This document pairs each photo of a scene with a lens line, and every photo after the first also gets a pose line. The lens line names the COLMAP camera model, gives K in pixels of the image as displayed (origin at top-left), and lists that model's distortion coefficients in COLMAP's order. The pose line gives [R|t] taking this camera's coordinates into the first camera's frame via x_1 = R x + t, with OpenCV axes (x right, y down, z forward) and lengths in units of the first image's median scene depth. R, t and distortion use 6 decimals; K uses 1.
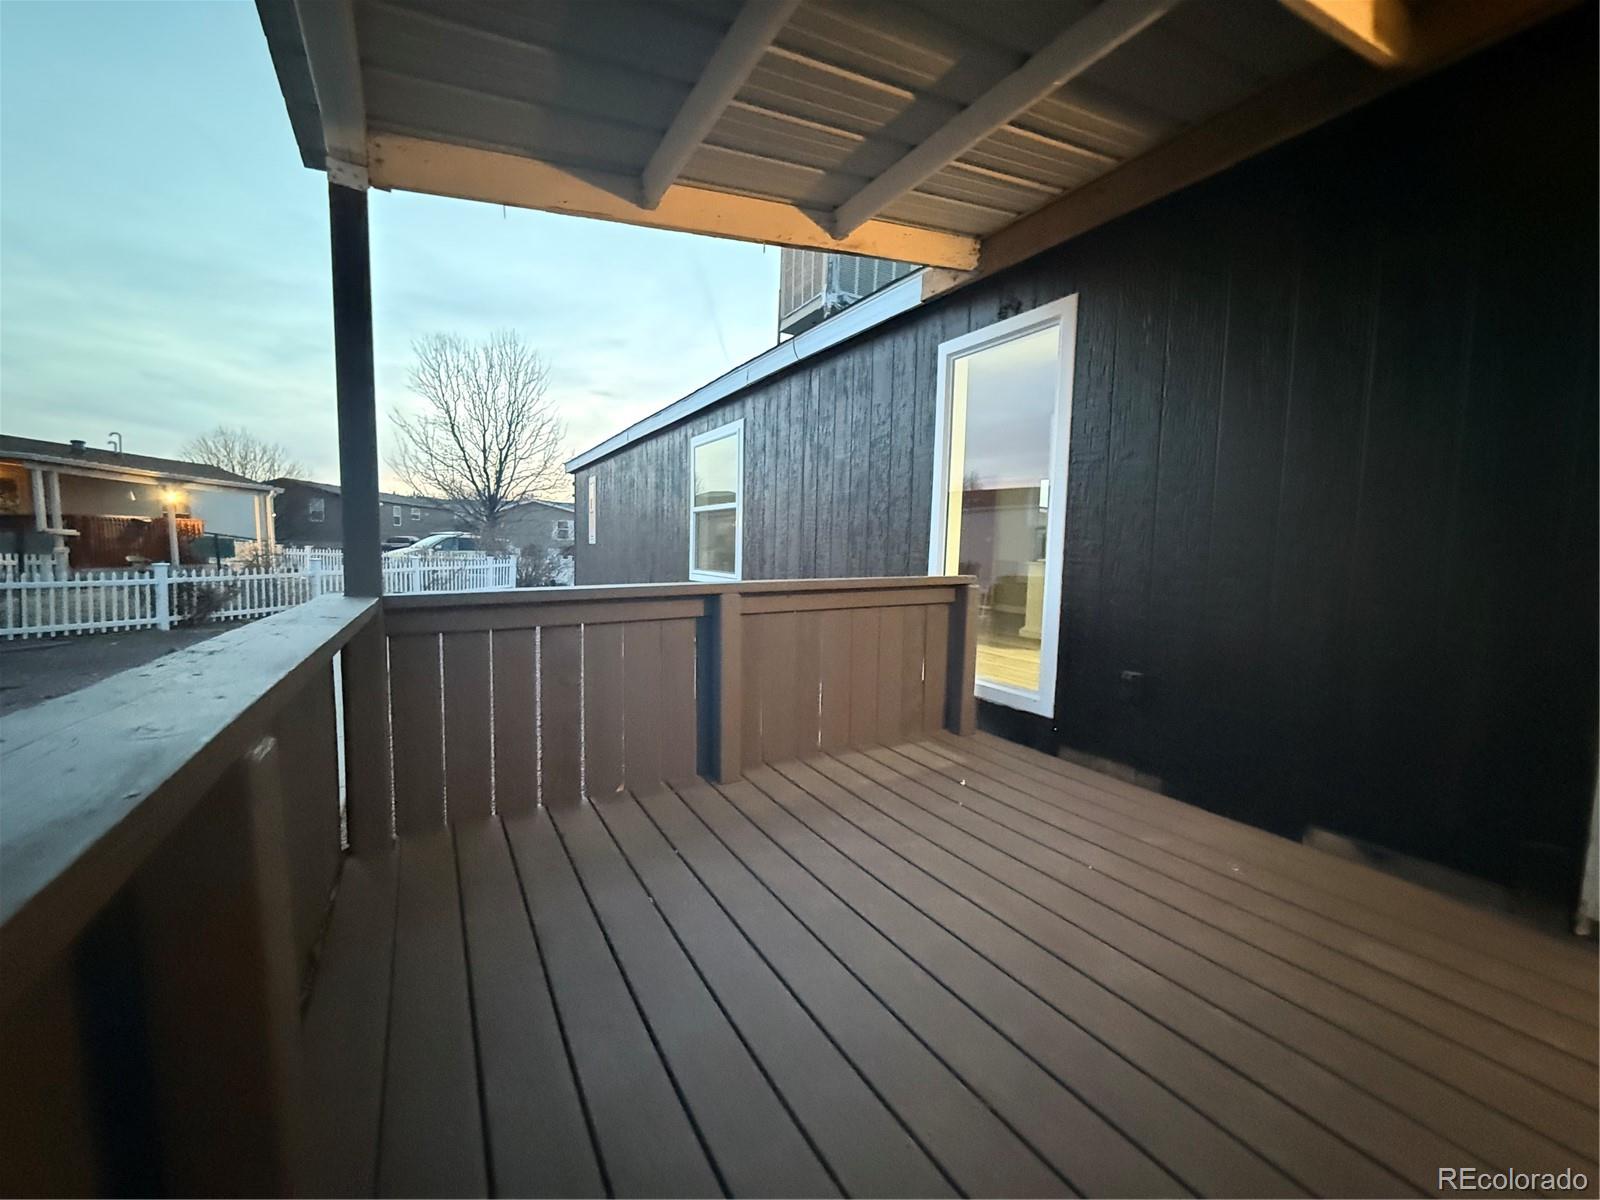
lens RADIAL K [[636.1, 0, 783.4], [0, 636.1, 597.8], [0, 0, 1]] dist [-0.000437, 0.000312]
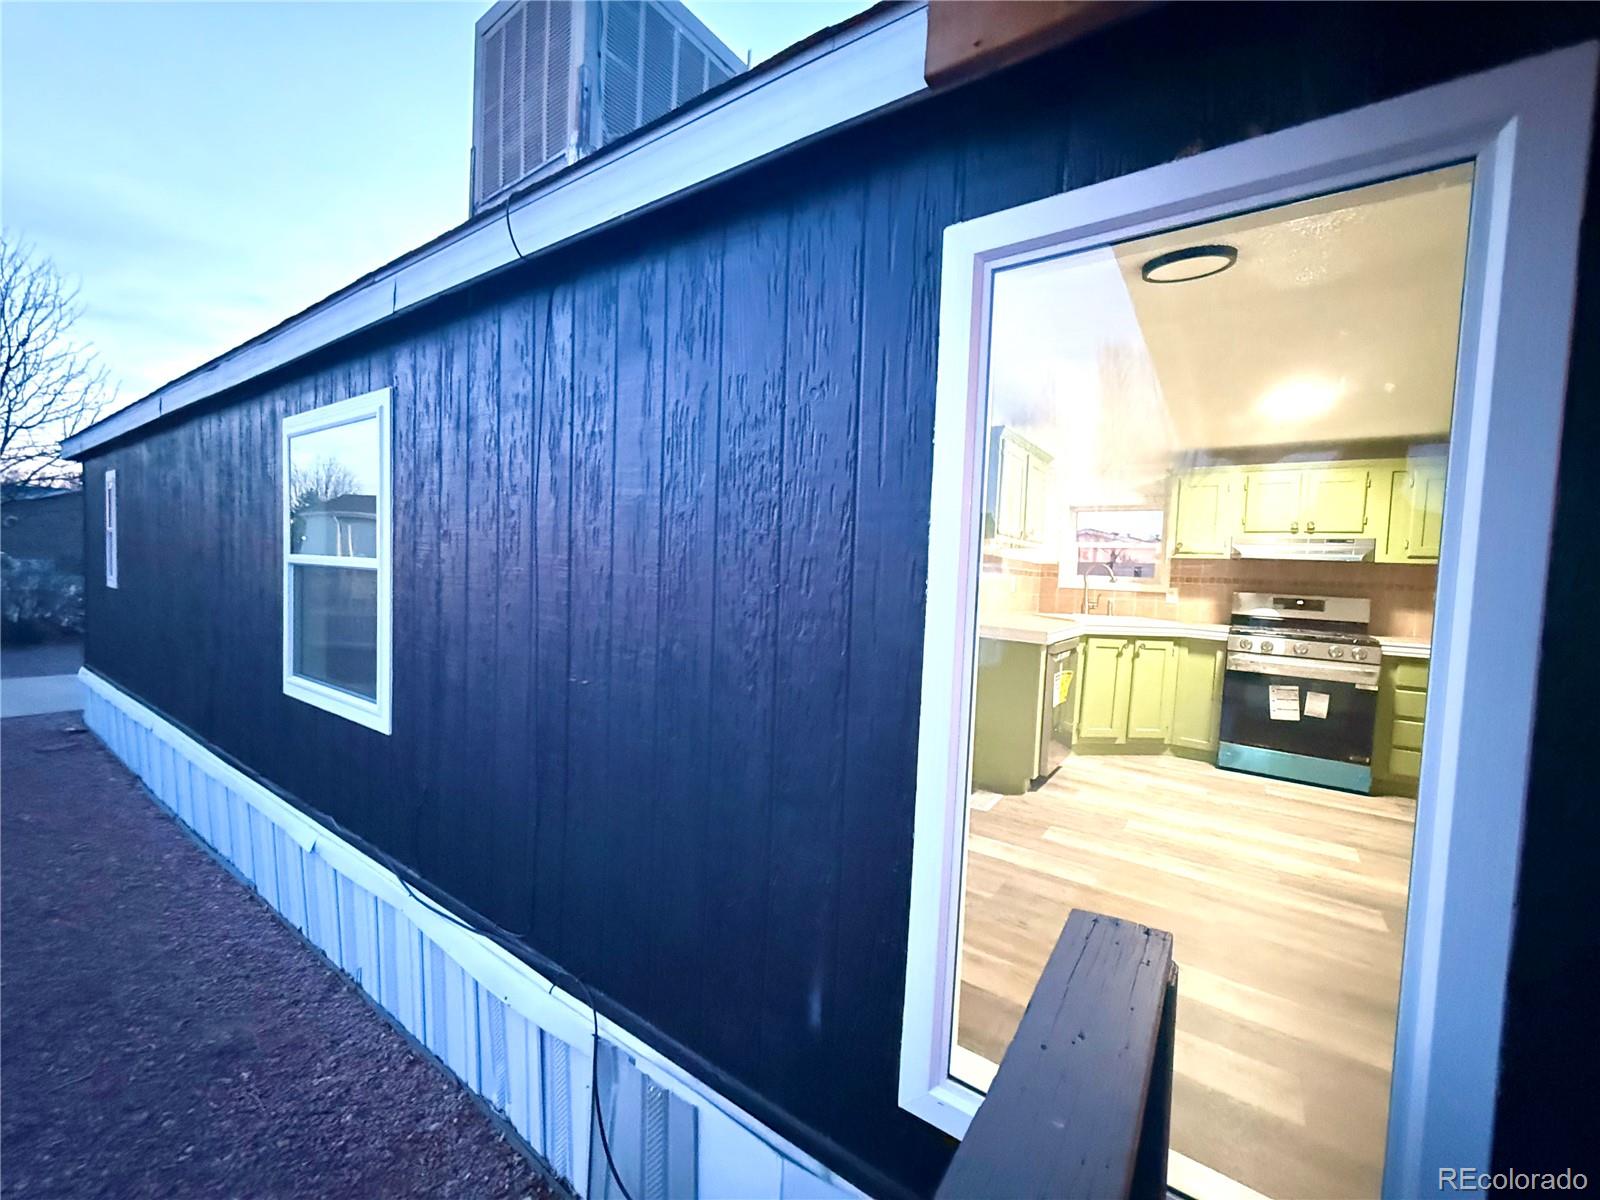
lens RADIAL K [[636.1, 0, 783.4], [0, 636.1, 597.8], [0, 0, 1]] dist [-0.000437, 0.000312]
pose [[0.903516, -0.007310, 0.428492, -0.002605], [0.016386, 0.999713, -0.017496, -0.133165], [-0.428241, 0.022829, 0.903376, 0.537090]]
